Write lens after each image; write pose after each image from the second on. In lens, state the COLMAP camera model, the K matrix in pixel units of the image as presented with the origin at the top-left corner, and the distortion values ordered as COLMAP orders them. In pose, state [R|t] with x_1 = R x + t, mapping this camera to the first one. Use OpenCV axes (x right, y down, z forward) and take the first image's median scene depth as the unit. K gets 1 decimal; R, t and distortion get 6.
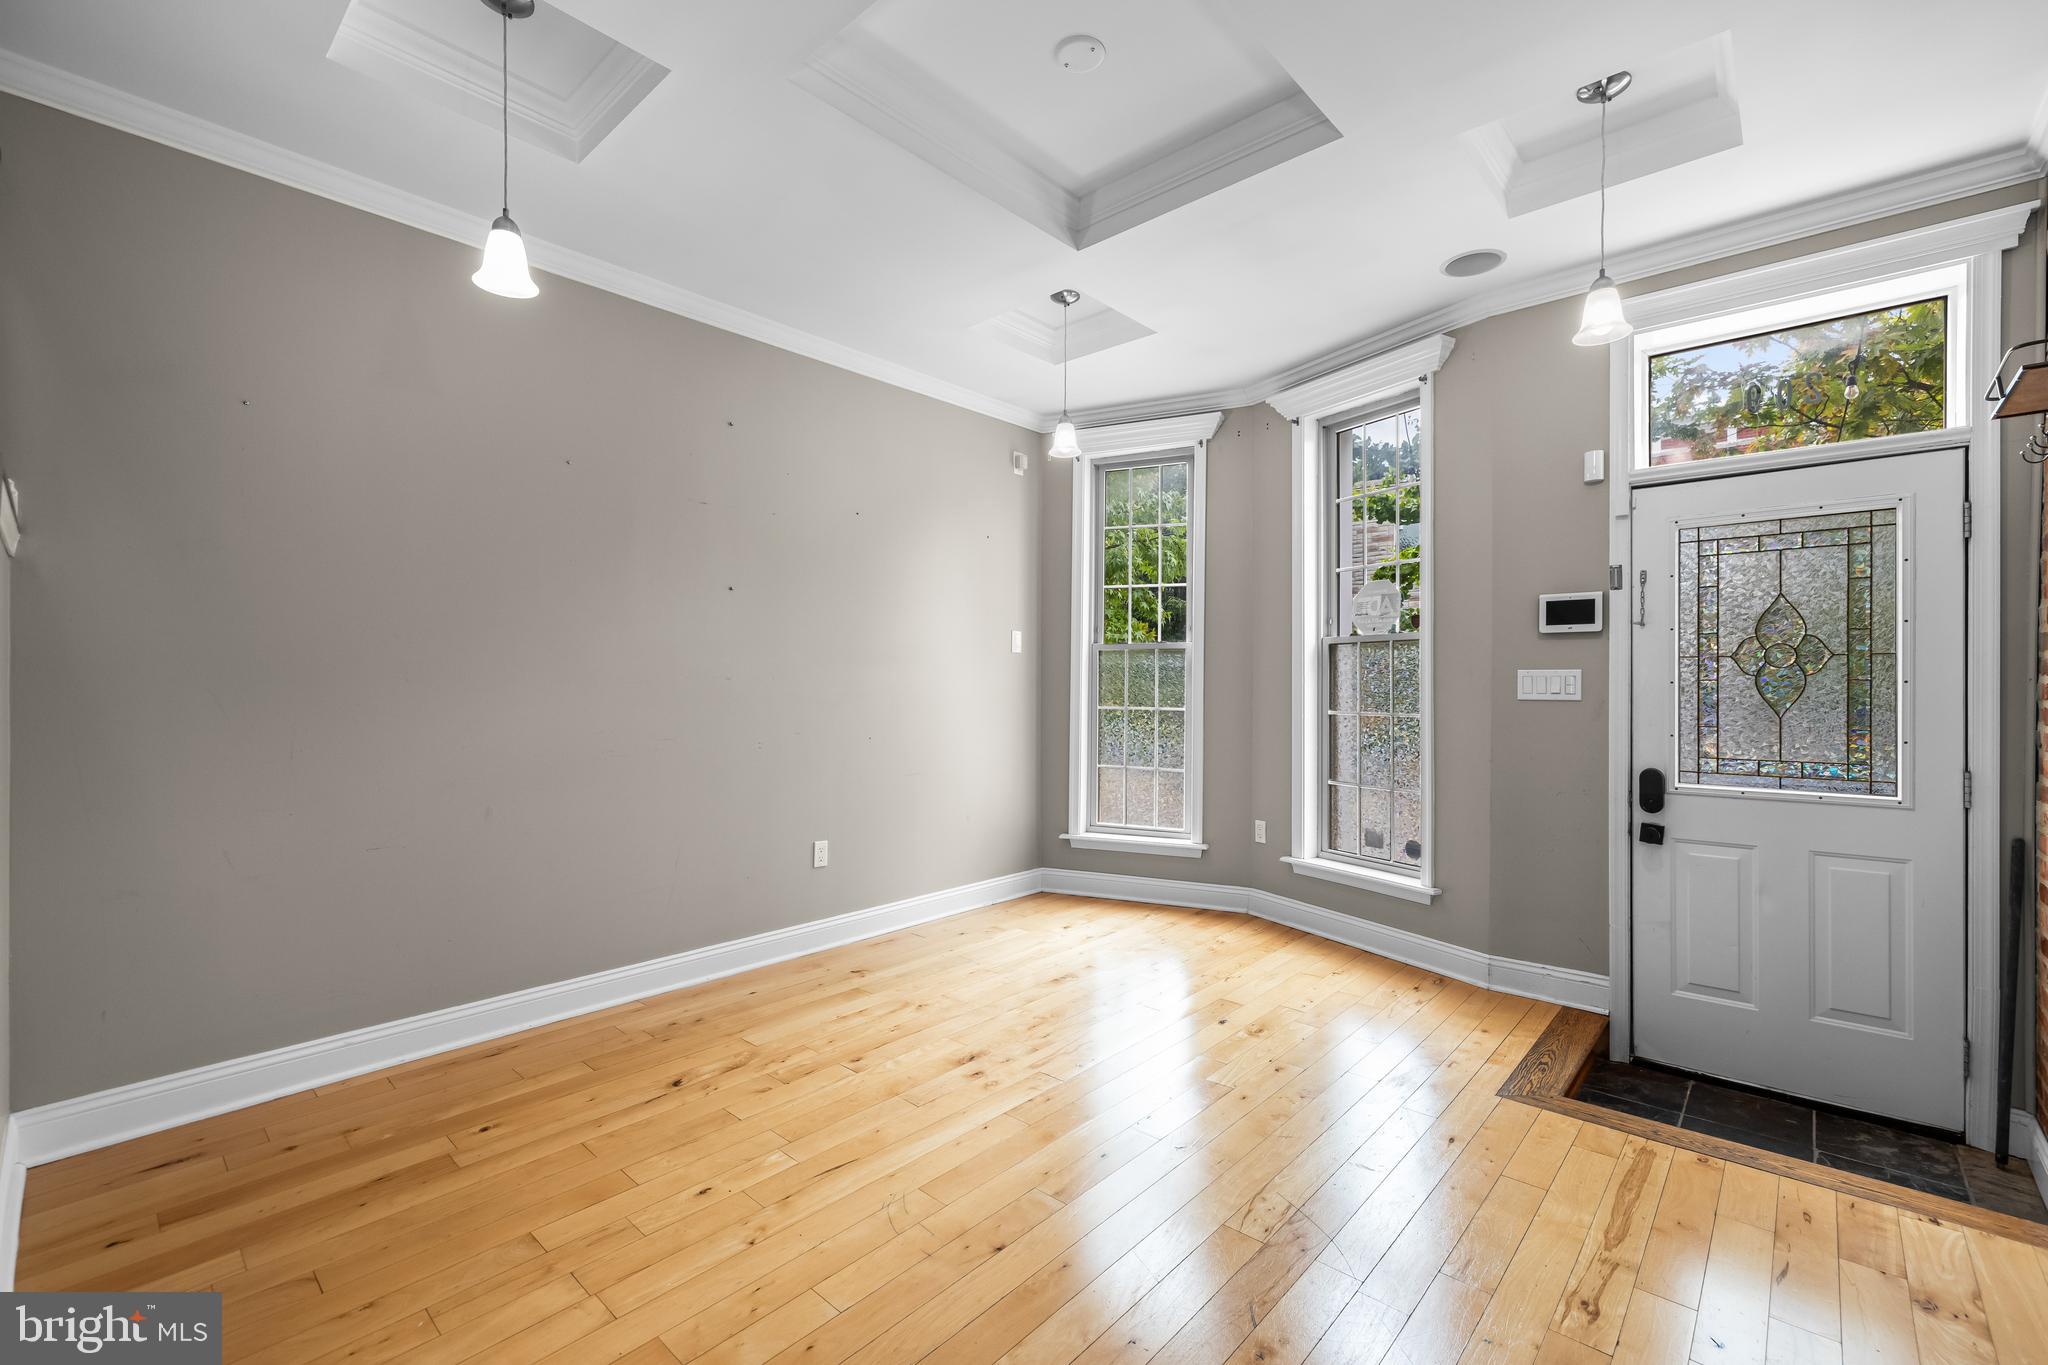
lens RADIAL K [[875.7, 0, 1026.2], [0, 875.7, 686.7], [0, 0, 1]] dist [0.000156, -0.000163]
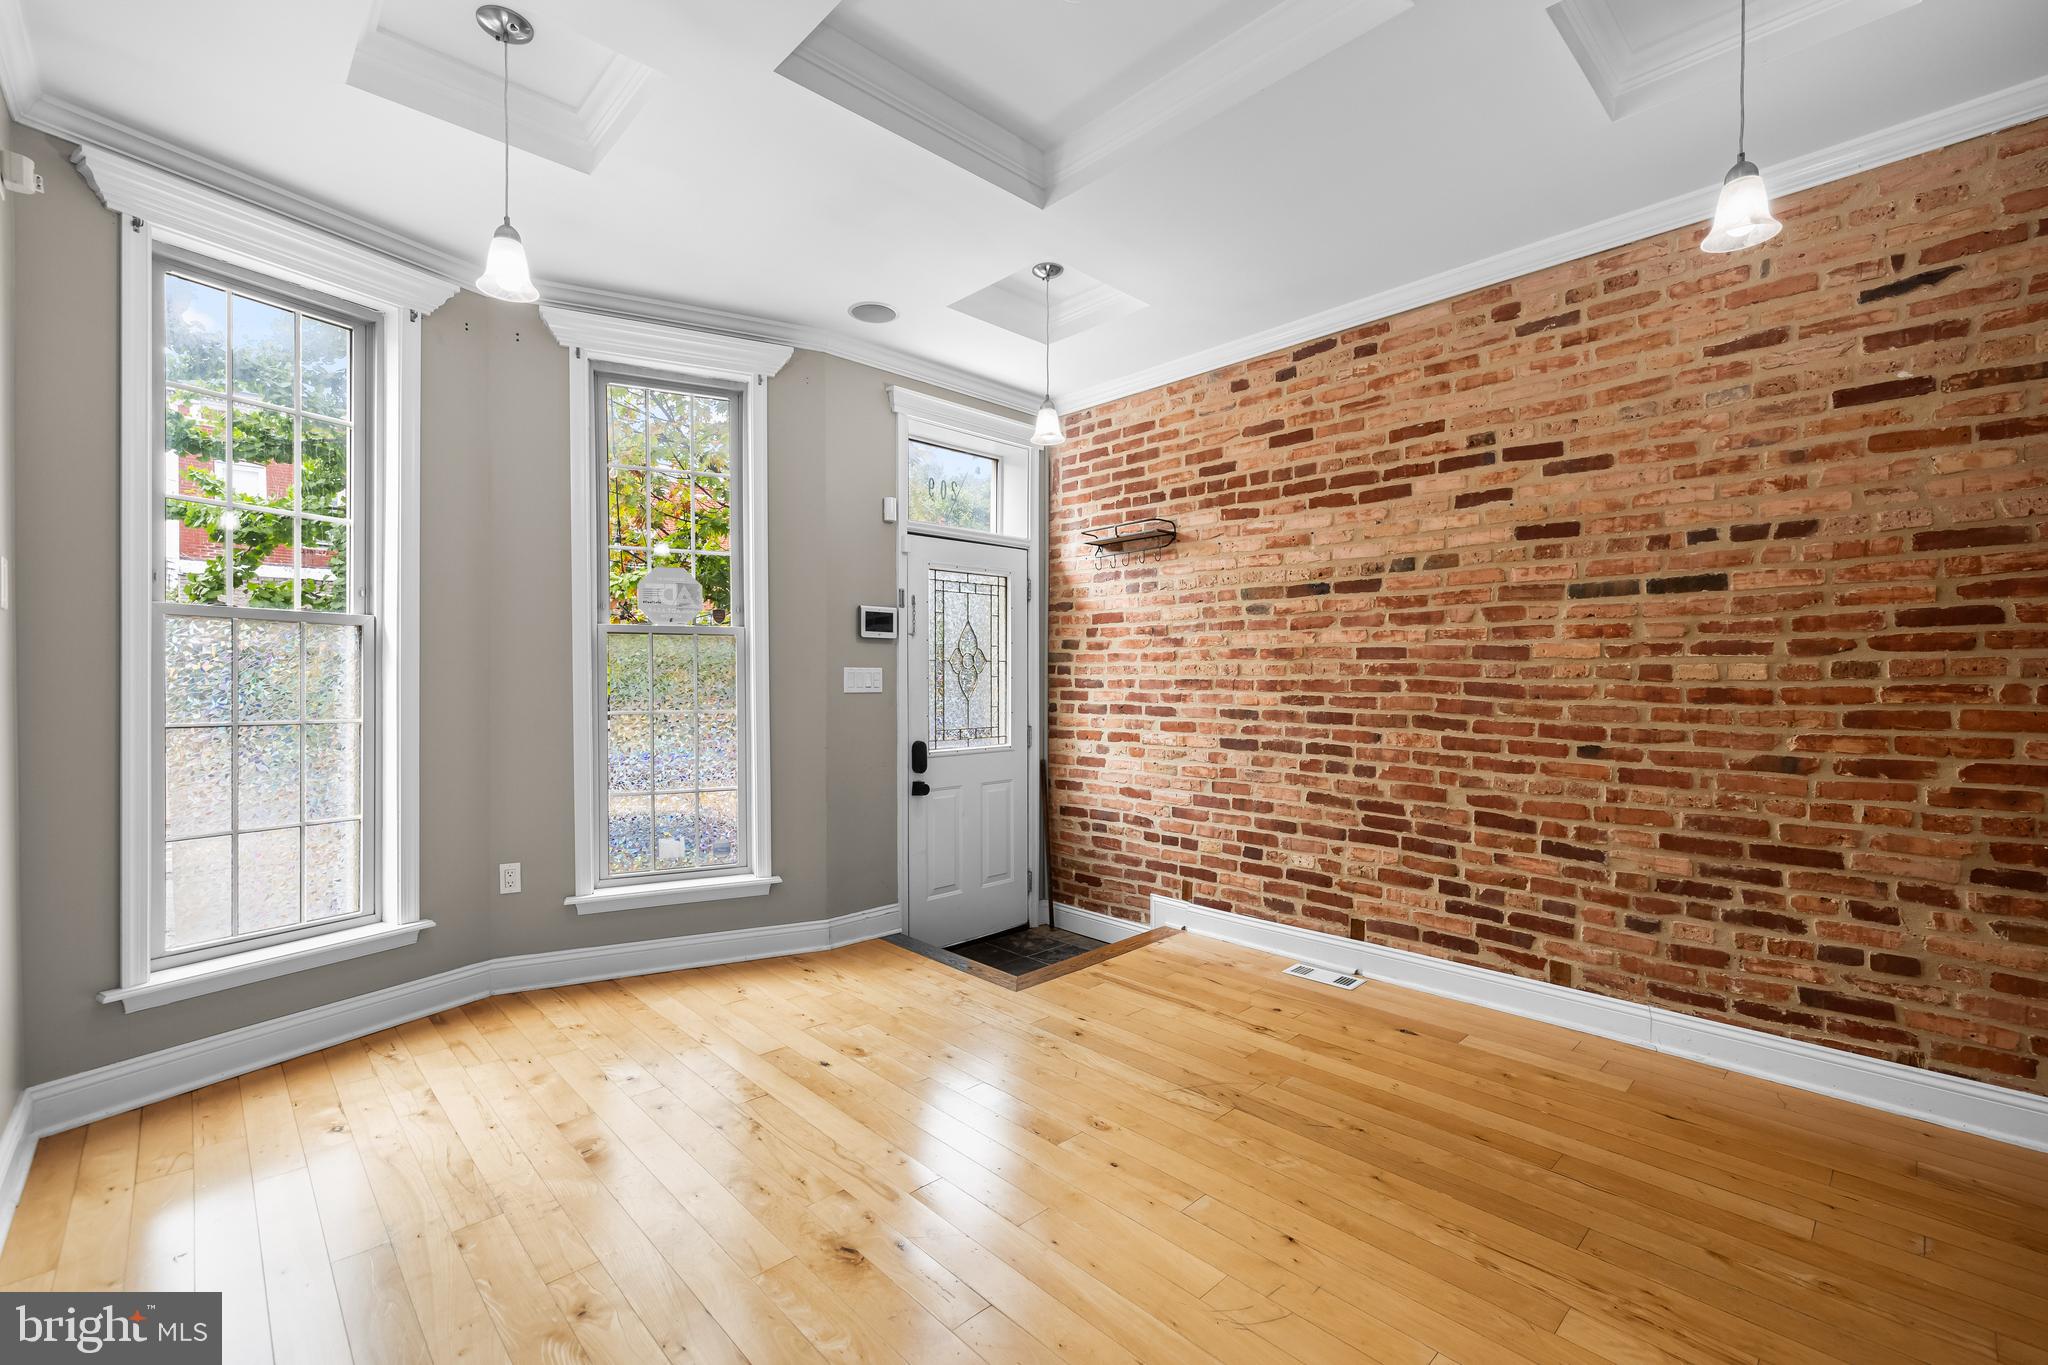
lens RADIAL K [[863.3, 0, 1025.4], [0, 863.3, 691.7], [0, 0, 1]] dist [-0.010208, -0.000074]
pose [[0.071872, -0.017293, 0.997264, -0.597685], [0.003771, 0.999847, 0.017066, -0.006156], [-0.997407, 0.002535, 0.071926, 0.711830]]
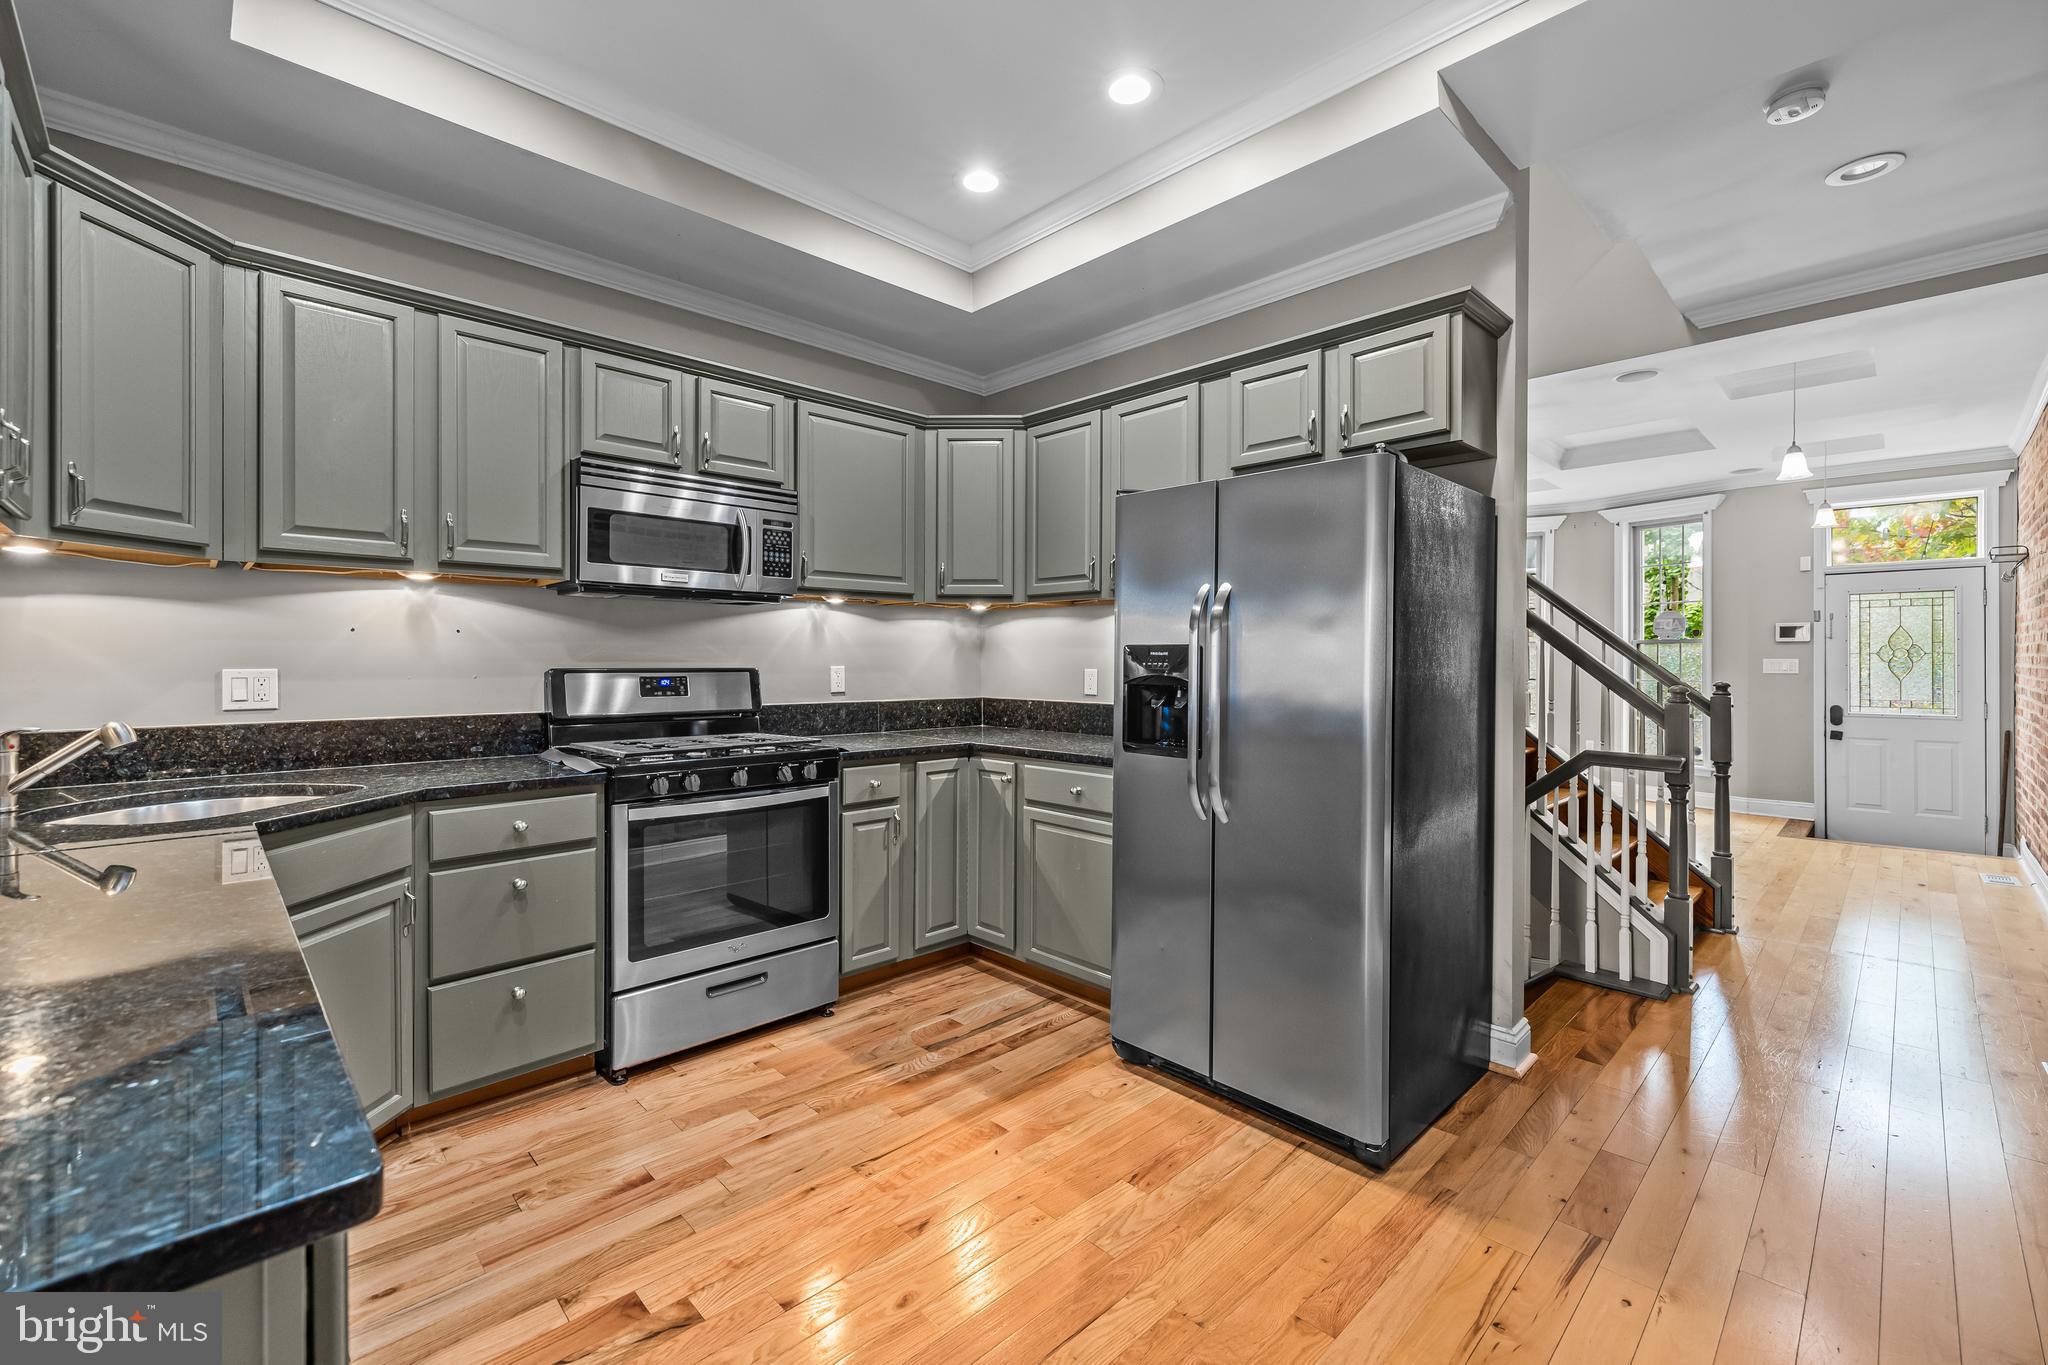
lens RADIAL K [[857.2, 0, 1016.9], [0, 857.2, 669.0], [0, 0, 1]] dist [0.003697, 0.000381]
pose [[0.996937, 0.003707, -0.078123, -1.110332], [-0.002933, 0.999945, 0.010020, -0.011944], [0.078156, -0.009761, 0.996893, -1.246031]]
